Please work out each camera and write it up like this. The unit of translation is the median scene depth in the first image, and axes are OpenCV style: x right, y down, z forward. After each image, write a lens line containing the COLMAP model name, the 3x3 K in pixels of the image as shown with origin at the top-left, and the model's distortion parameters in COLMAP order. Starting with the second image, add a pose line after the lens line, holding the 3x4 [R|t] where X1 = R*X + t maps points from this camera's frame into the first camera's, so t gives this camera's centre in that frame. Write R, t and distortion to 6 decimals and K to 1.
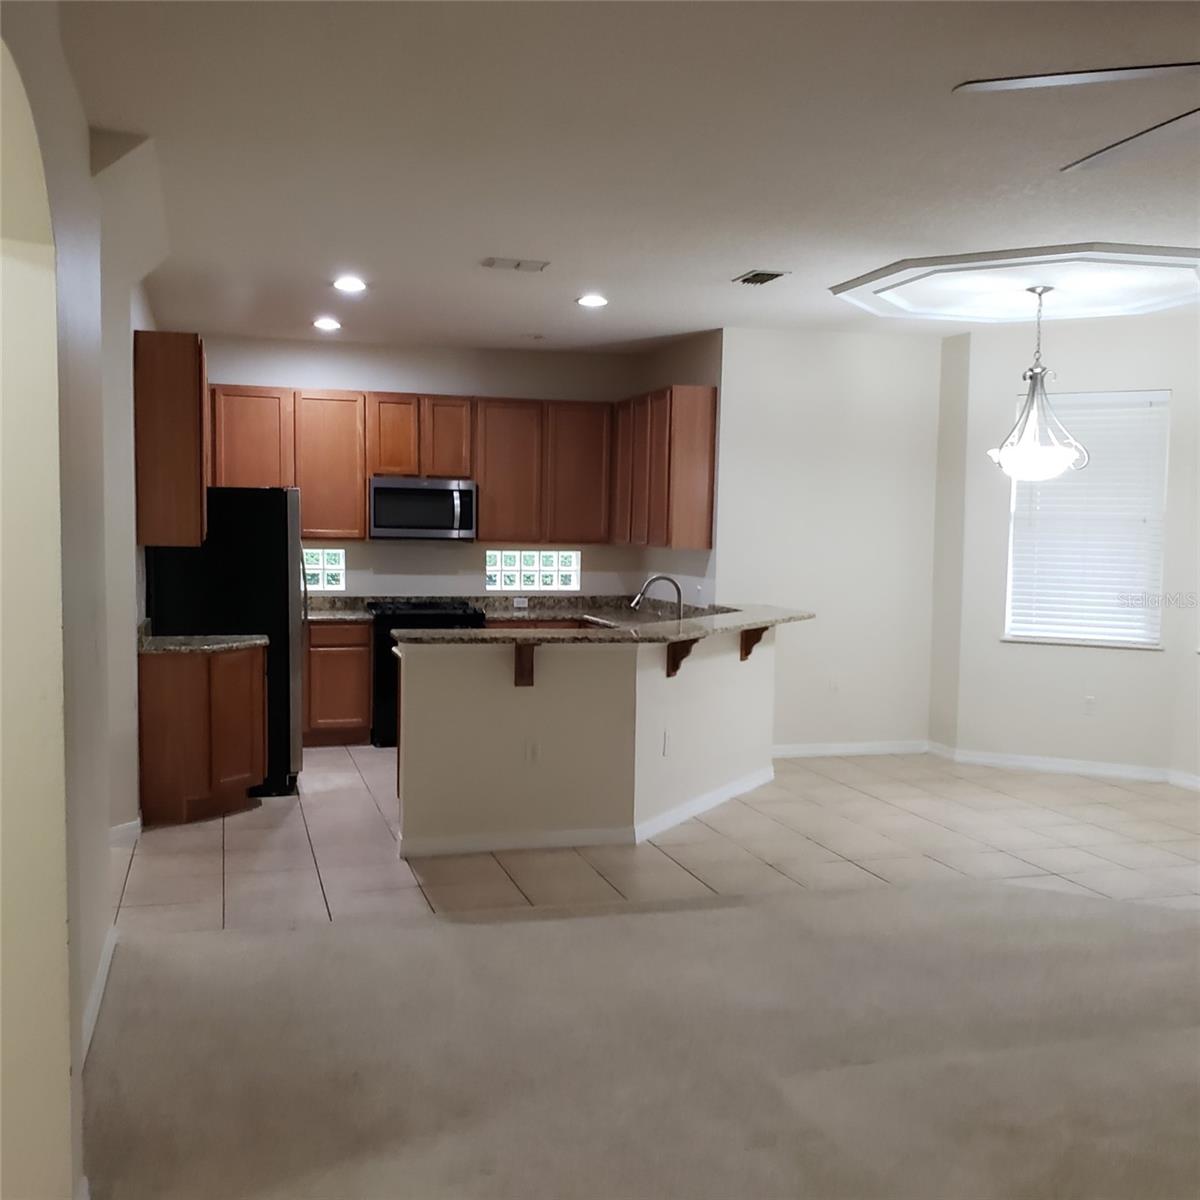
lens RADIAL K [[1207.5, 0, 601.2], [0, 1207.5, 655.7], [0, 0, 1]] dist [0.112550, -0.004907]
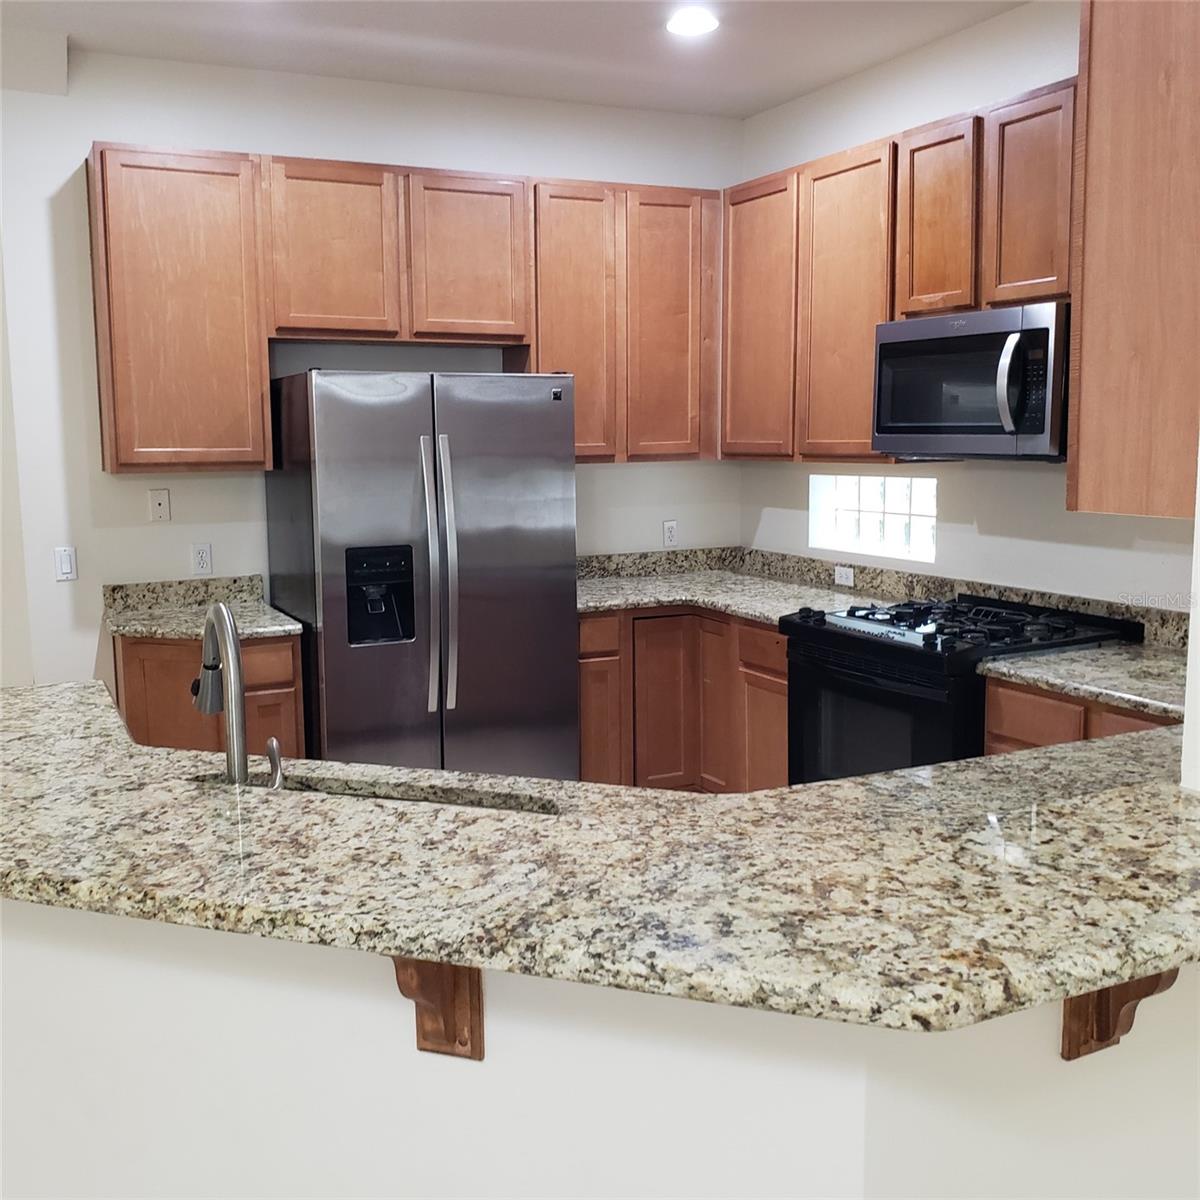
lens RADIAL K [[1281.6, 0, 600.0], [0, 1281.6, 600.0], [0, 0, 1]] dist [0.002240, 0.006576]
pose [[0.144070, 0.118505, -0.982446, 0.275145], [-0.087531, 0.990438, 0.106634, -0.083774], [0.985689, 0.070632, 0.153065, 0.812338]]
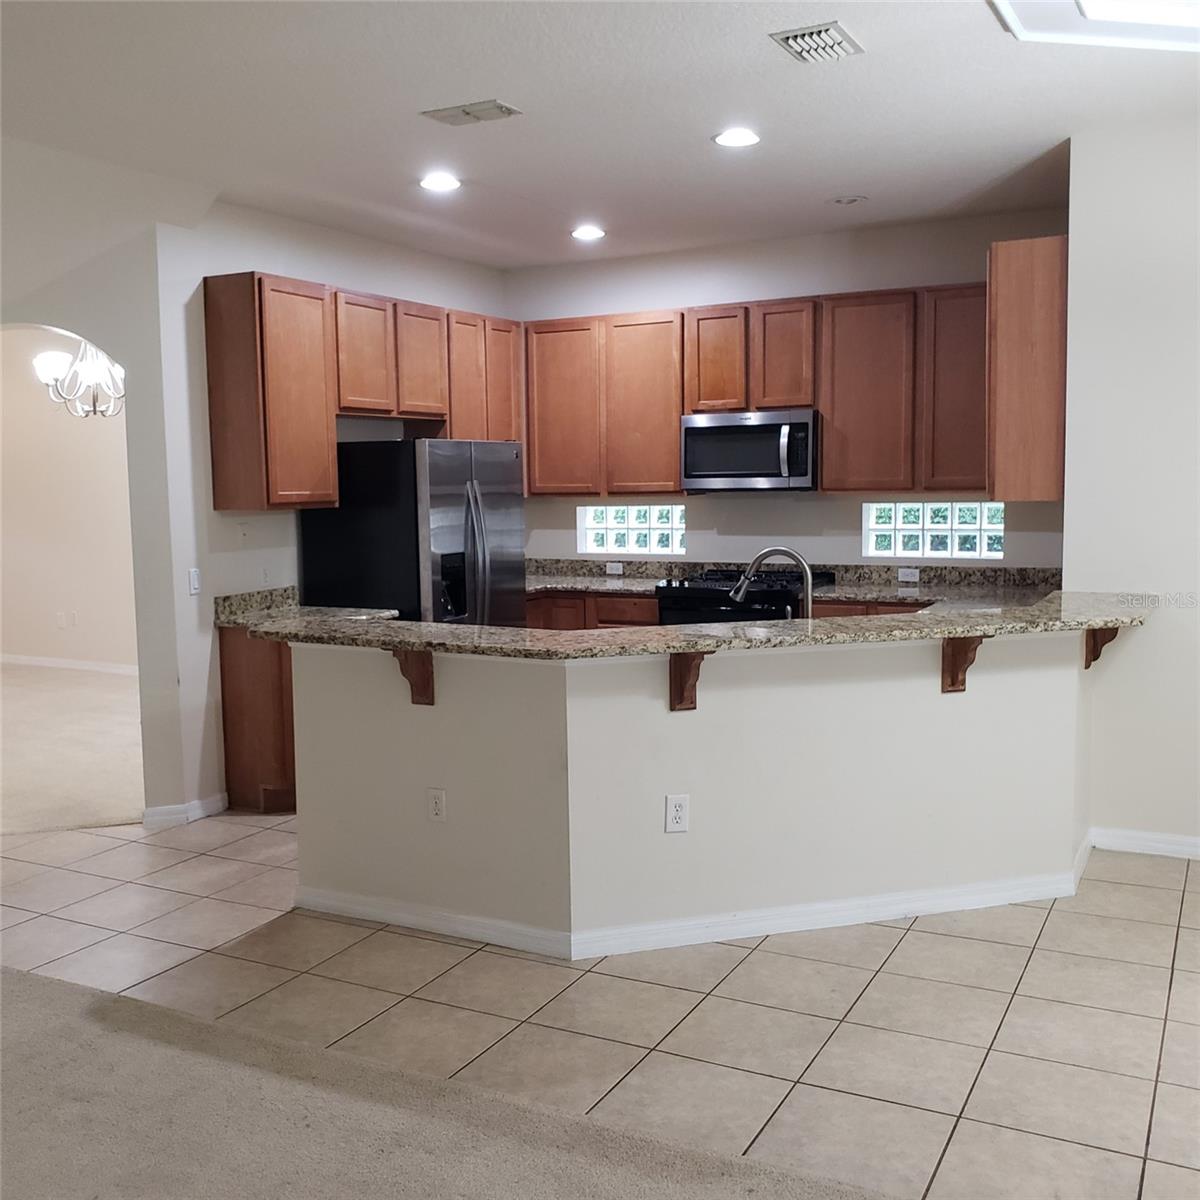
lens RADIAL K [[1247.3, 0, 594.3], [0, 1247.3, 647.6], [0, 0, 1]] dist [0.014309, 0.015685]
pose [[0.714230, 0.072365, -0.696160, 0.345132], [-0.045402, 0.997336, 0.057091, -0.037382], [0.698437, -0.009169, 0.715613, 0.361305]]
